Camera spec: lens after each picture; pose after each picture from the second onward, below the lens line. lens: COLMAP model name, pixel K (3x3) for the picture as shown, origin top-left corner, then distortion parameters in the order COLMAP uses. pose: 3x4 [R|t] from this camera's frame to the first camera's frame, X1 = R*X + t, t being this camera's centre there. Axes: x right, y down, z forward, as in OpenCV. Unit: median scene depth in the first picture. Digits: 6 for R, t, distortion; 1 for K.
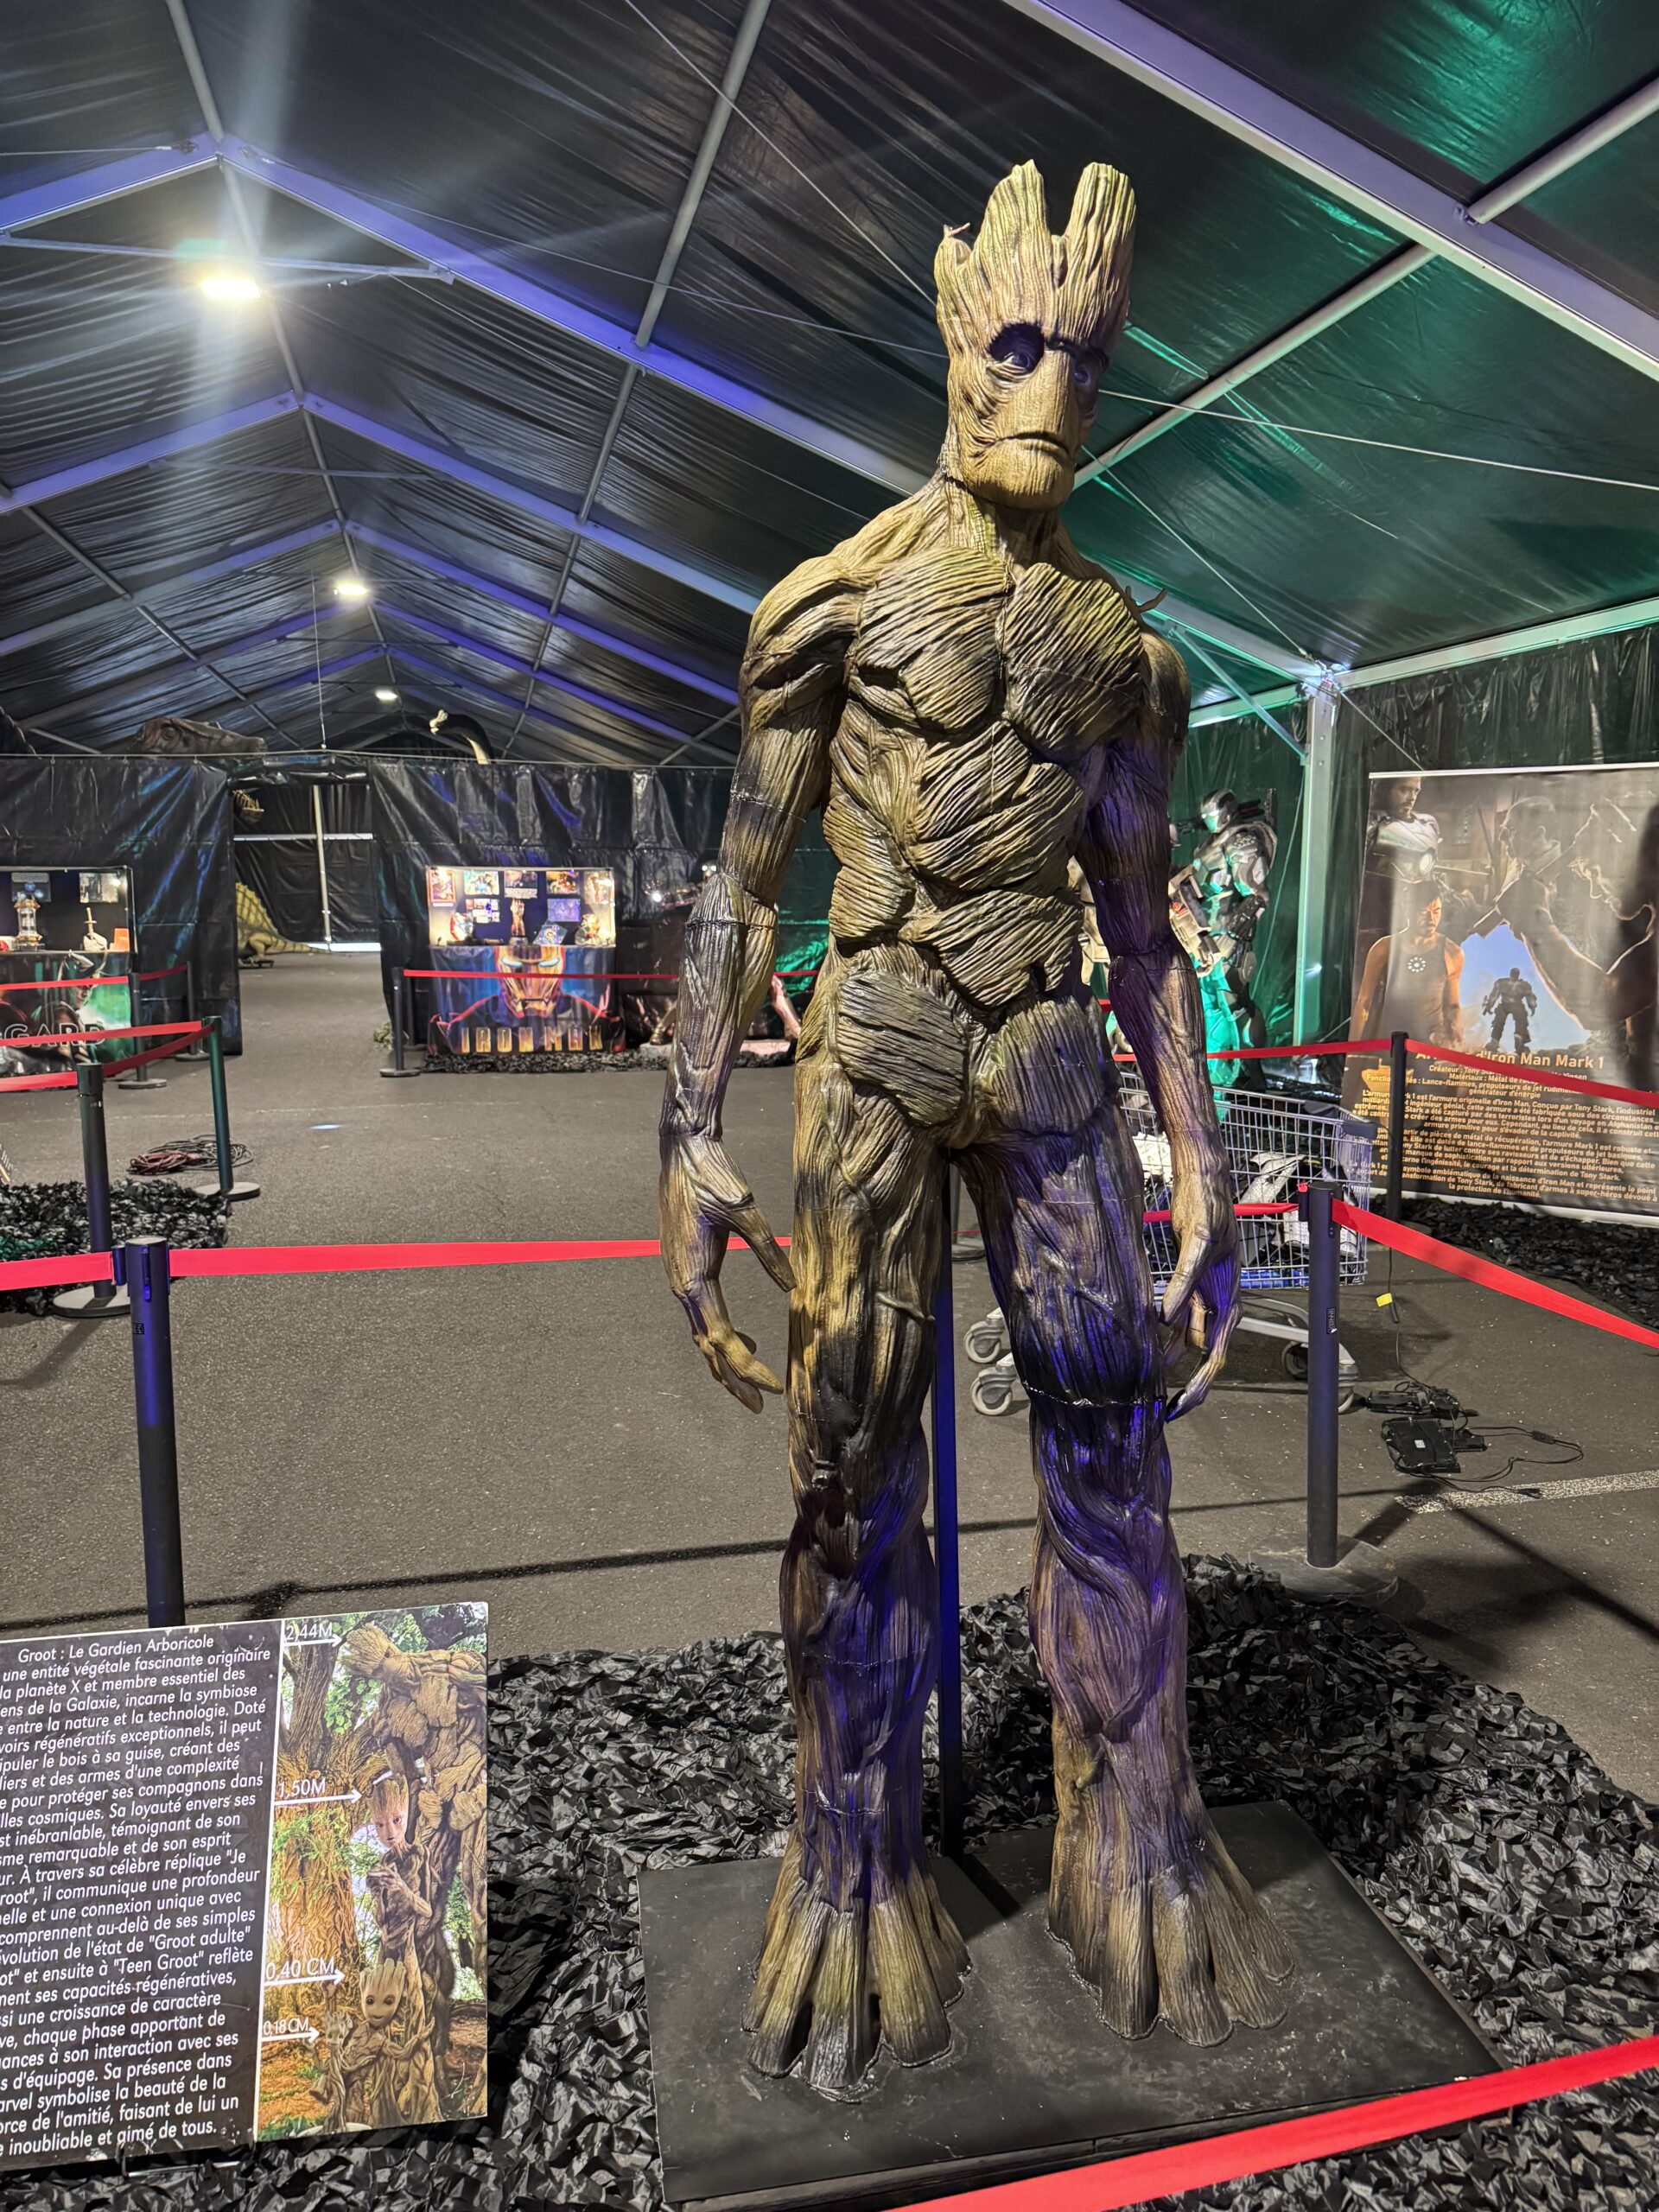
lens RADIAL K [[1582.3, 0, 829.5], [0, 1582.3, 1106.0], [0, 0, 1]] dist [0.143147, -0.000561]
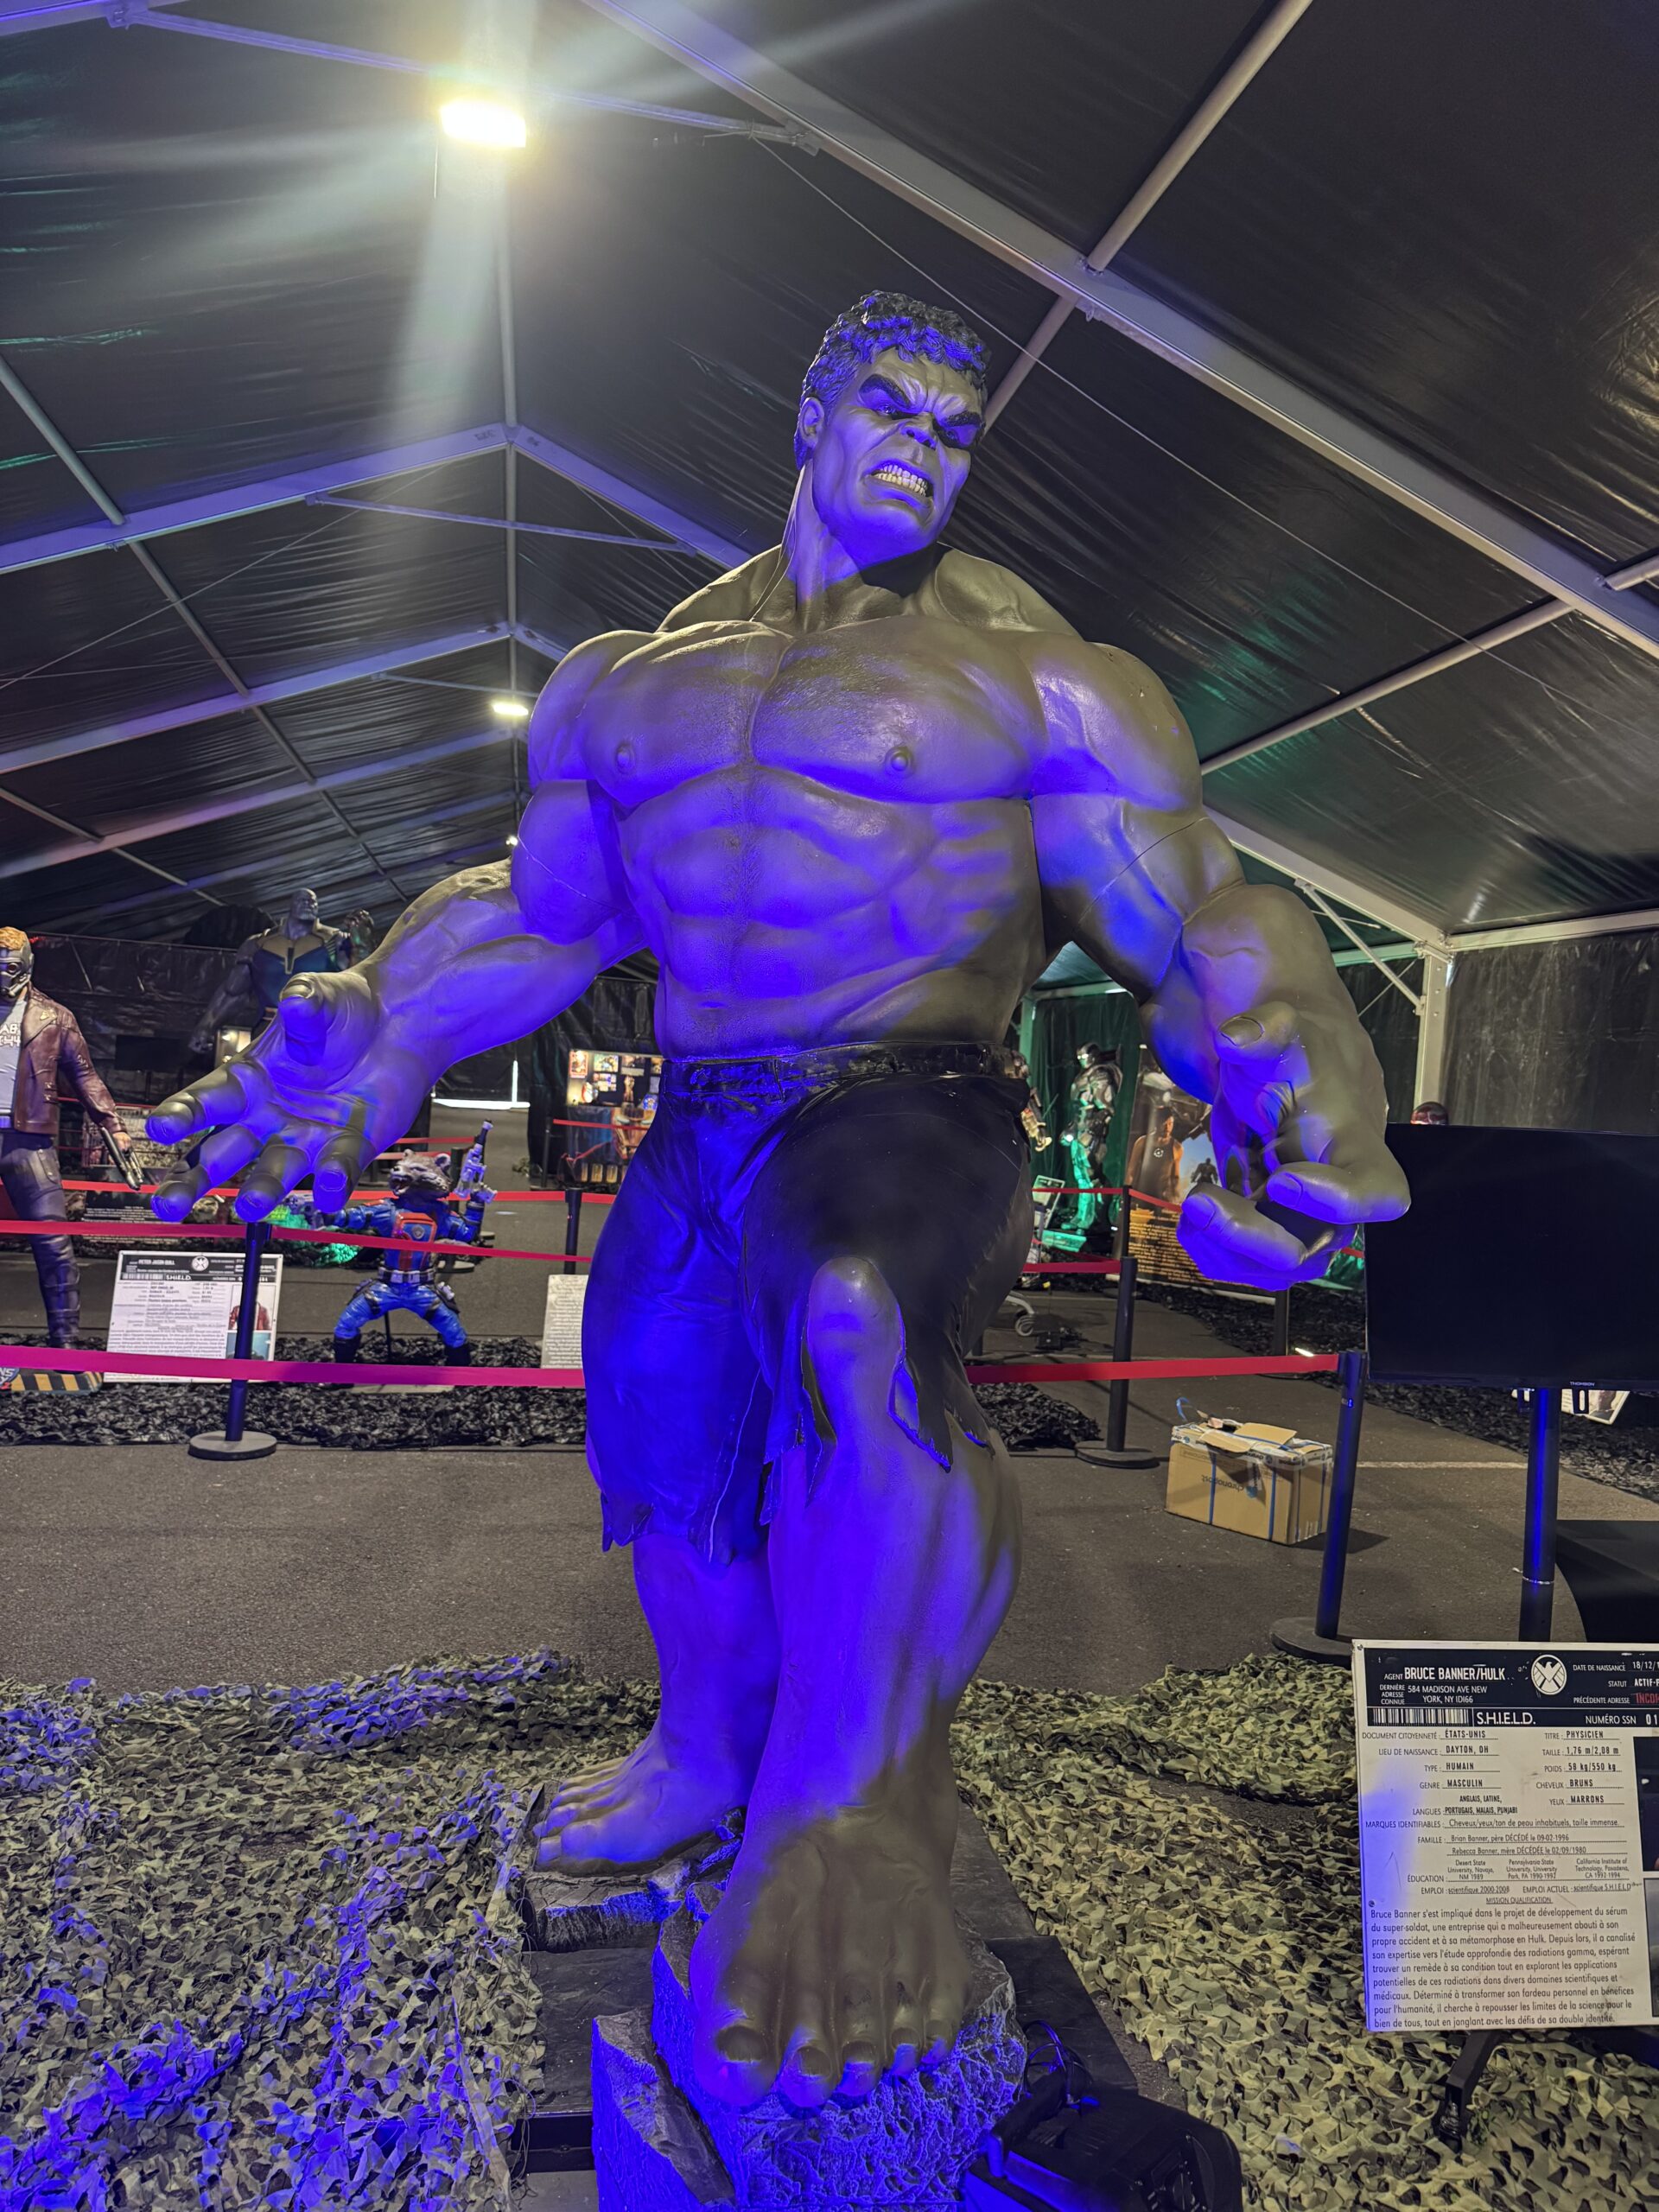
lens RADIAL K [[1582.3, 0, 829.5], [0, 1582.3, 1106.0], [0, 0, 1]] dist [0.143147, -0.000561]
pose [[0.996919, 0.072035, -0.031053, 0.026084], [-0.075210, 0.990226, -0.117460, 0.048958], [0.022288, 0.119433, 0.992592, -0.390721]]
